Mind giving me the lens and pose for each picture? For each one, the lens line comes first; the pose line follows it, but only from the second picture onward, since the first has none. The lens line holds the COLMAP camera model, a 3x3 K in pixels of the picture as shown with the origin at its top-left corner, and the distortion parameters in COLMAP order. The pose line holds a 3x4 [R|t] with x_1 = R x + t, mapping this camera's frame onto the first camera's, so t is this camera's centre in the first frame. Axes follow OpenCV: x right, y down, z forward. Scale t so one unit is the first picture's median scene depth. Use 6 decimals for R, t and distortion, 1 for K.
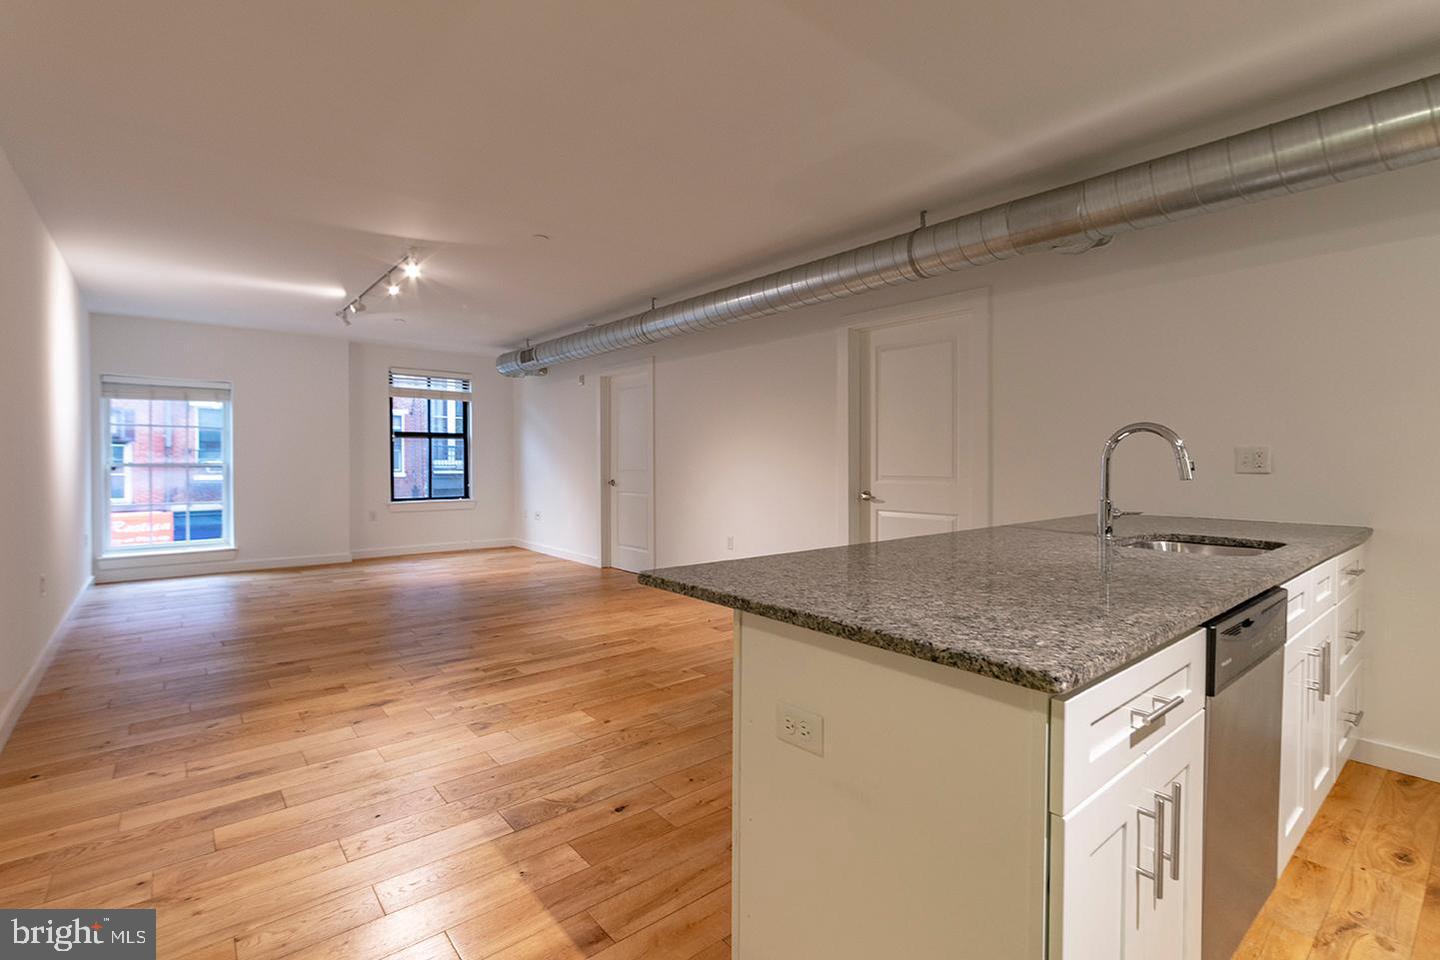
lens RADIAL K [[655.3, 0, 715.6], [0, 655.3, 477.1], [0, 0, 1]] dist [0.003191, 0.000179]
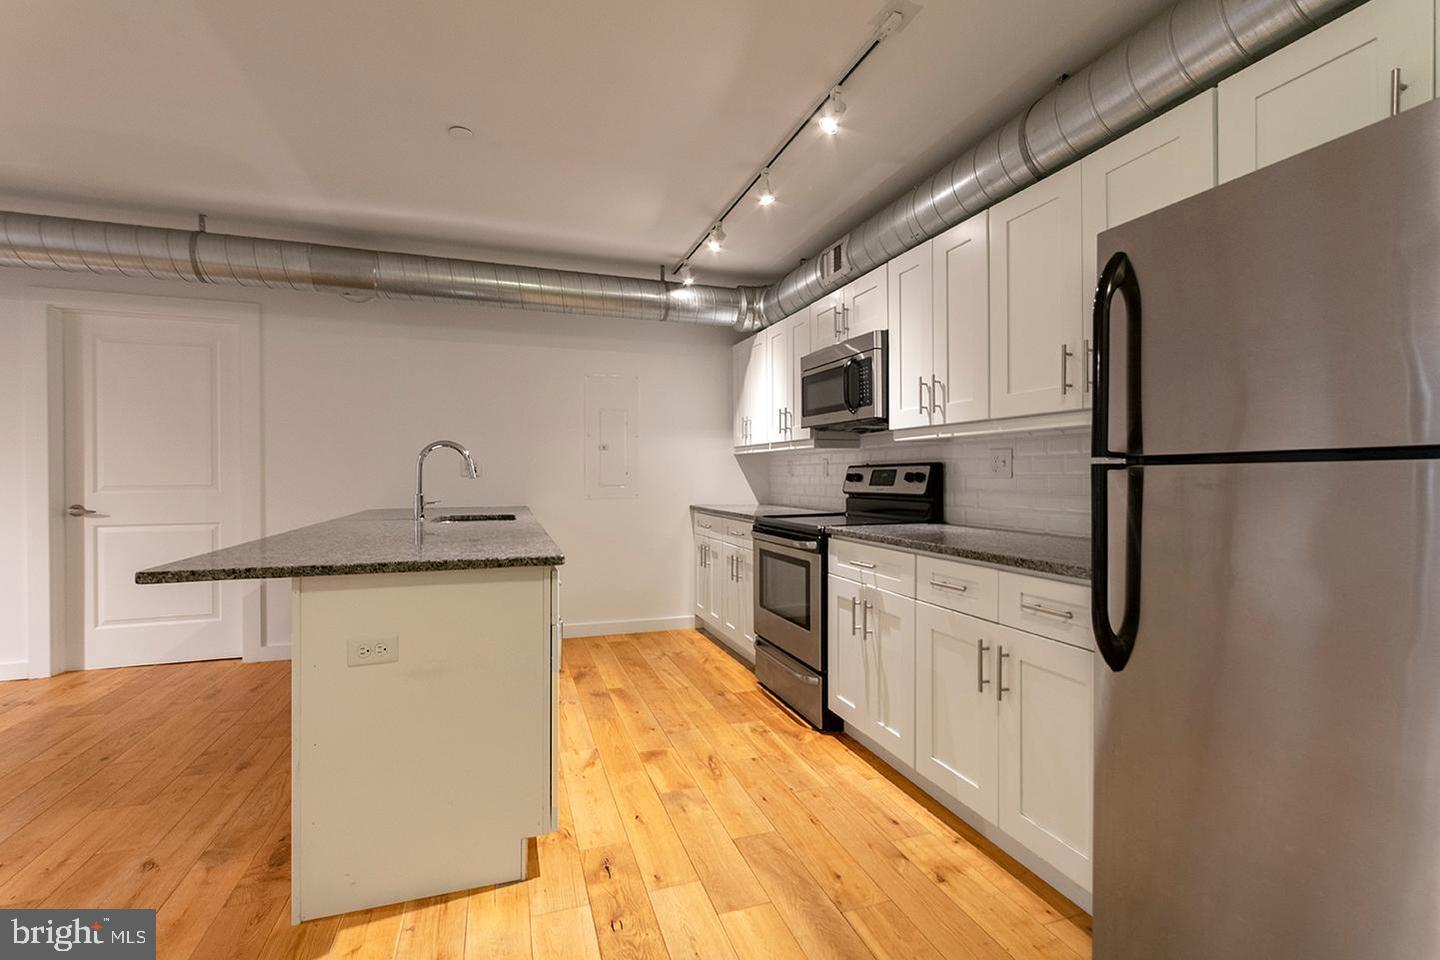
lens RADIAL K [[655.3, 0, 715.7], [0, 655.3, 474.5], [0, 0, 1]] dist [0.003191, 0.000179]
pose [[0.348544, -0.004990, 0.937279, -0.417776], [0.030964, 0.999501, -0.006193, 0.020053], [-0.936781, 0.031180, 0.348525, -0.071111]]
